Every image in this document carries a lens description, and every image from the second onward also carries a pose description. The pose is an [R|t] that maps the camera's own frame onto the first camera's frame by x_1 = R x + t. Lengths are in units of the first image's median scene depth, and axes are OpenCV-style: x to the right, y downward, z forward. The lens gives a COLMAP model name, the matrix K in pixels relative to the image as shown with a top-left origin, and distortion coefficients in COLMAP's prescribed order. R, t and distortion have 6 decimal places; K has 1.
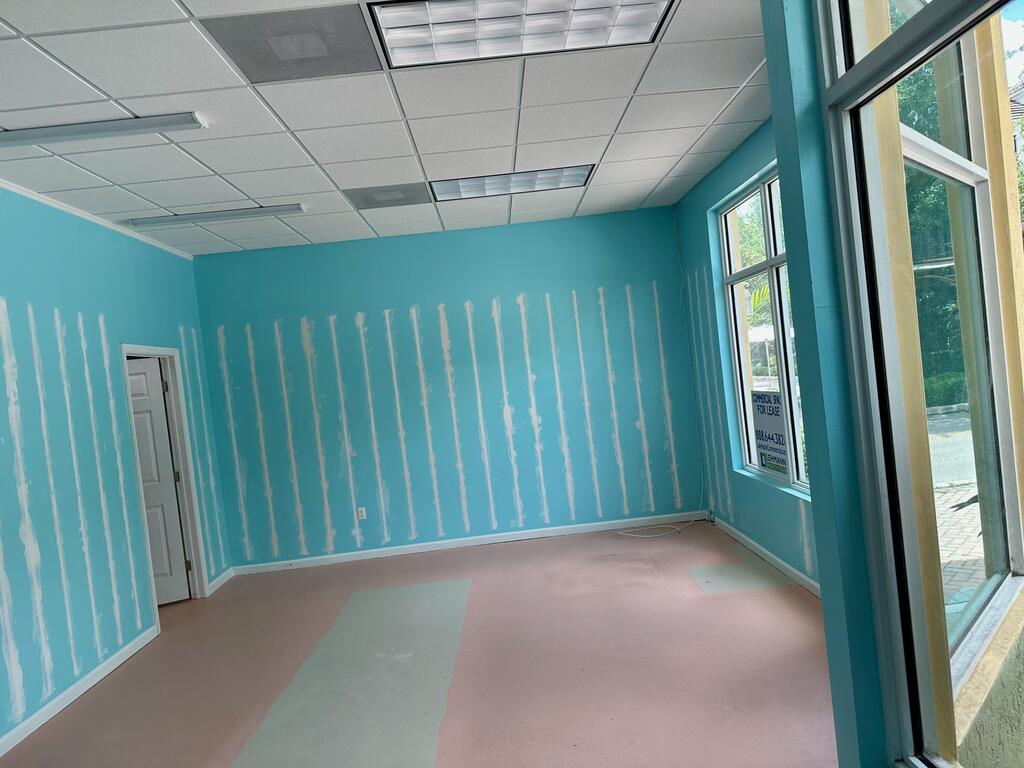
lens RADIAL K [[711.6, 0, 515.6], [0, 711.6, 384.9], [0, 0, 1]] dist [0.005142, 0.000957]
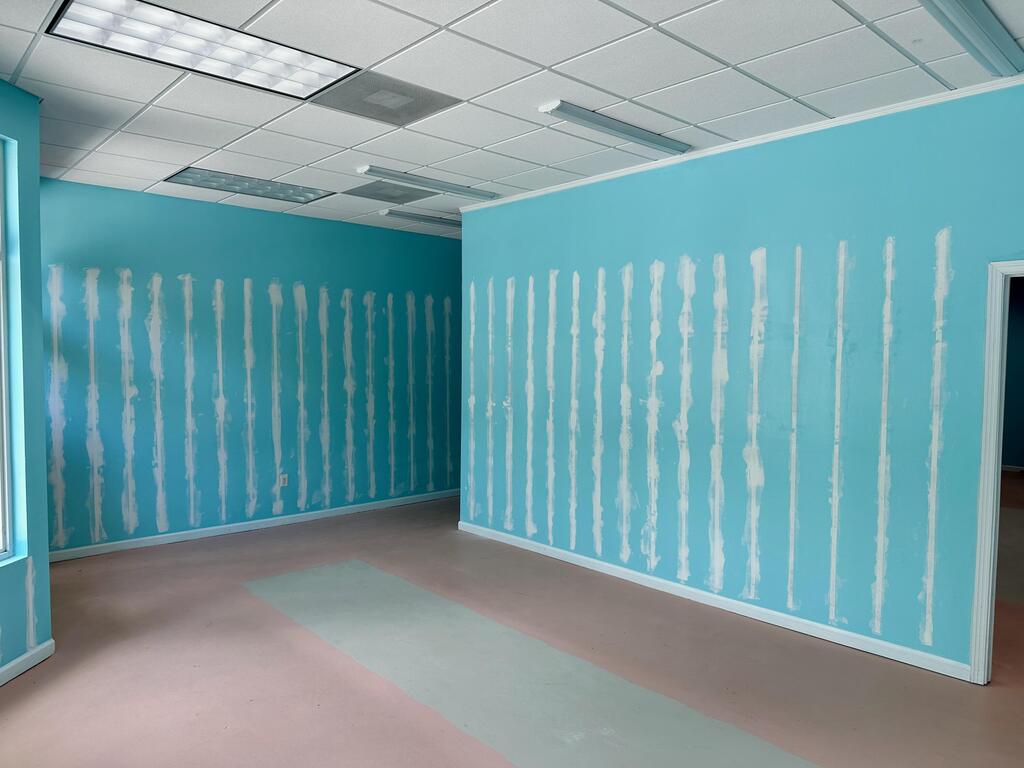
lens RADIAL K [[696.2, 0, 508.8], [0, 696.2, 391.1], [0, 0, 1]] dist [0.038789, -0.085576]
pose [[-0.745984, 0.134258, -0.652290, 0.326952], [0.059914, 0.989026, 0.135046, -0.070444], [0.663263, 0.061661, -0.745842, 1.555882]]
